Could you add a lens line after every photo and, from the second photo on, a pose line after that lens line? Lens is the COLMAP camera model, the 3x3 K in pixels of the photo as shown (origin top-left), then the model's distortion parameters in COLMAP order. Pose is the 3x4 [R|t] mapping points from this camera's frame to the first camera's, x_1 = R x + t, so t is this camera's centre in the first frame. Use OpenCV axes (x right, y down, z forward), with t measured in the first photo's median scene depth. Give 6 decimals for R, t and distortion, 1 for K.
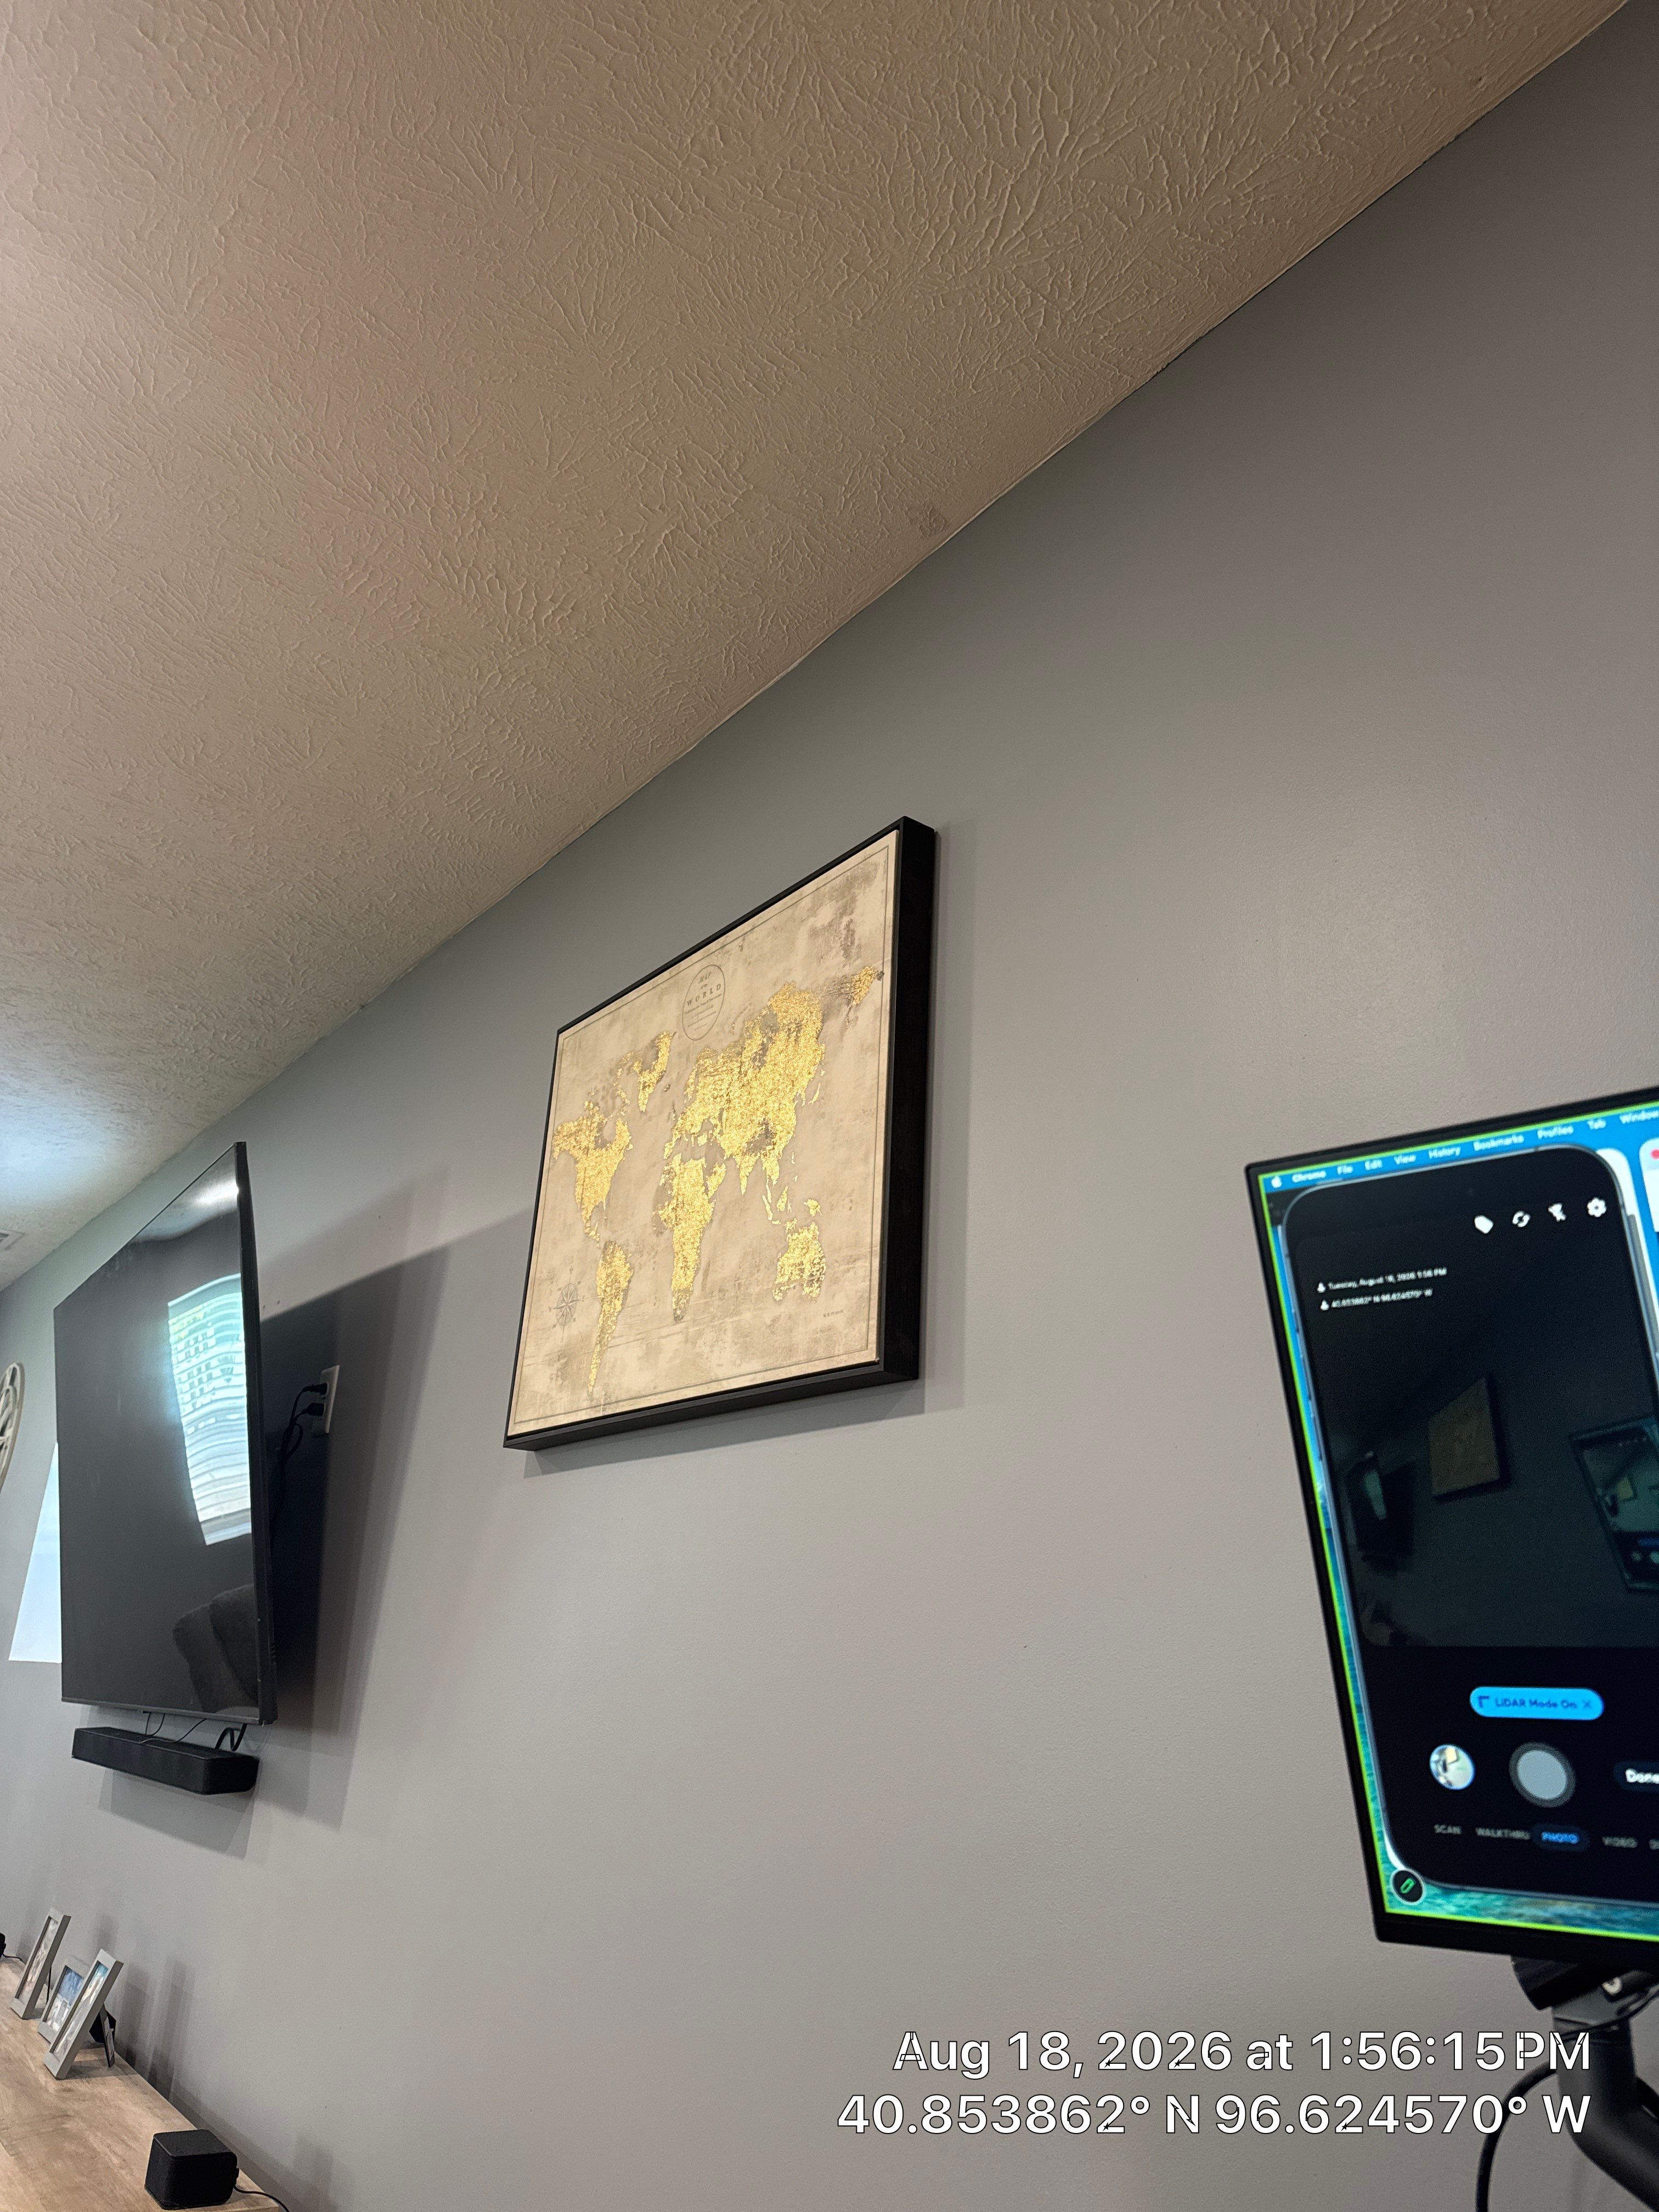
lens RADIAL K [[1559.8, 0, 833.3], [0, 1559.8, 1112.4], [0, 0, 1]] dist [0.066714, -0.044588]
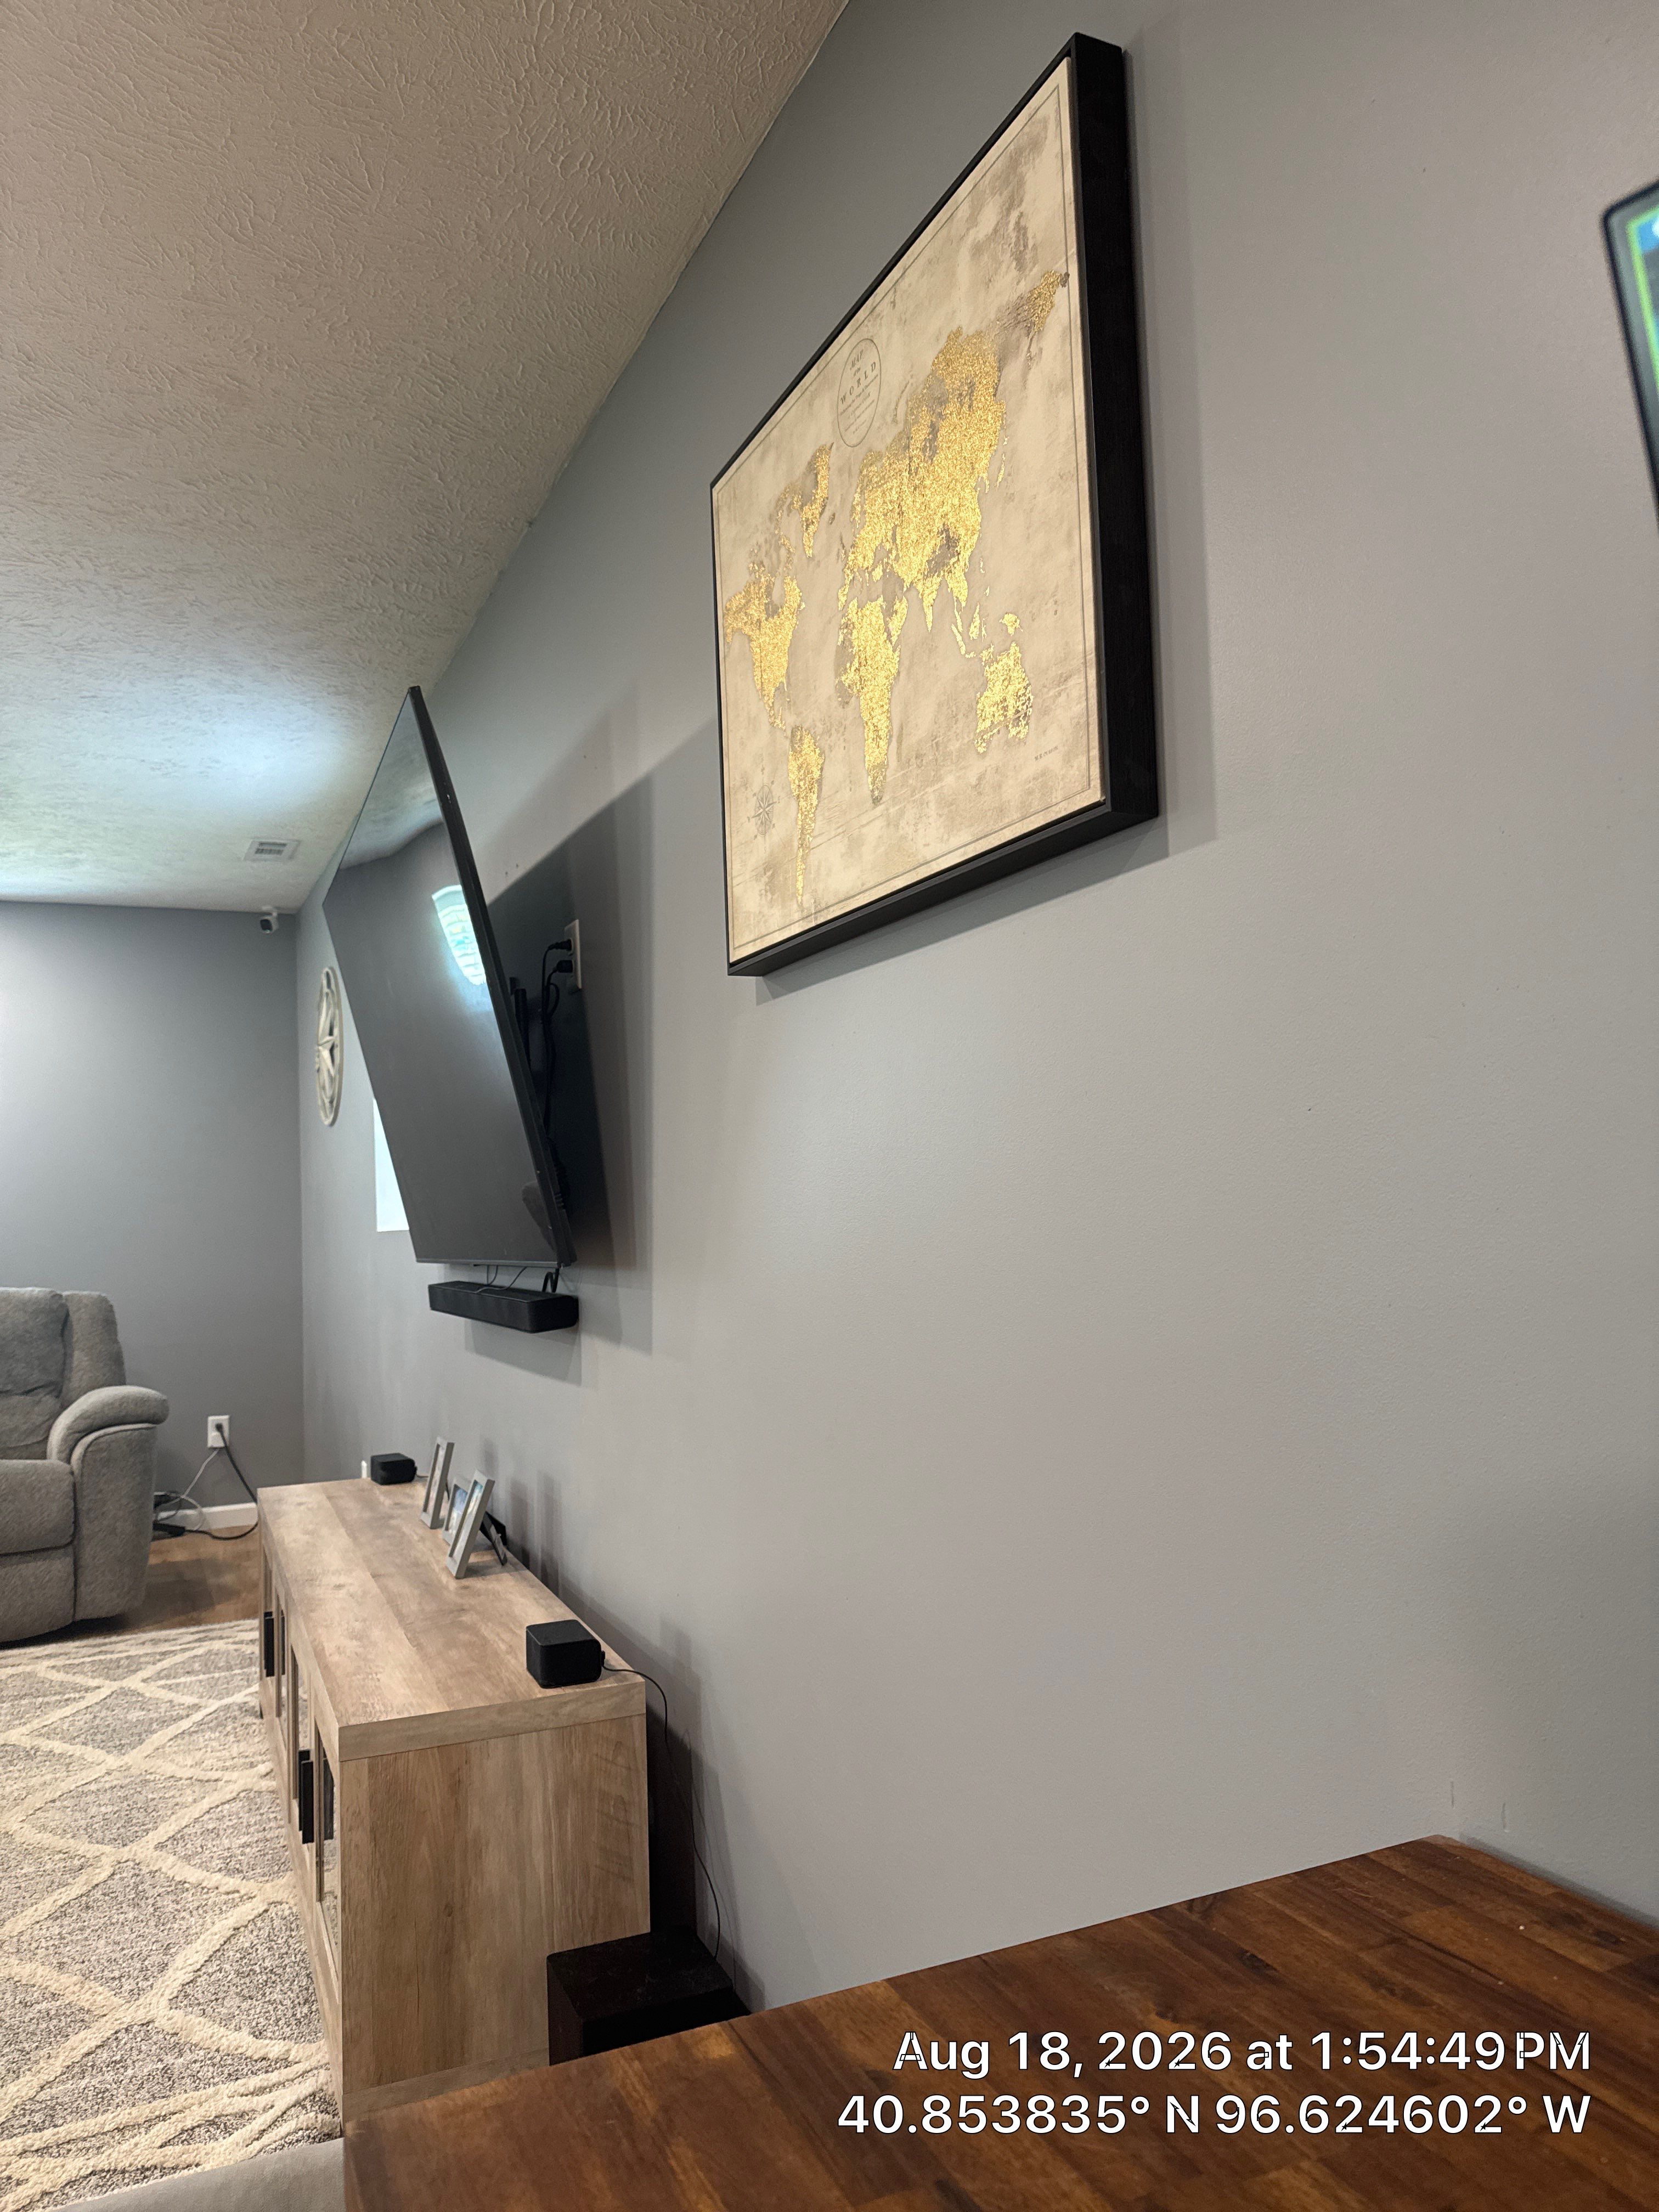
lens RADIAL K [[1560.0, 0, 833.2], [0, 1560.0, 1148.4], [0, 0, 1]] dist [0.035613, -0.045946]
pose [[0.973345, -0.094099, -0.209154, 0.035936], [0.153817, 0.944280, 0.290990, 0.059896], [0.170118, -0.315405, 0.933584, 0.148518]]
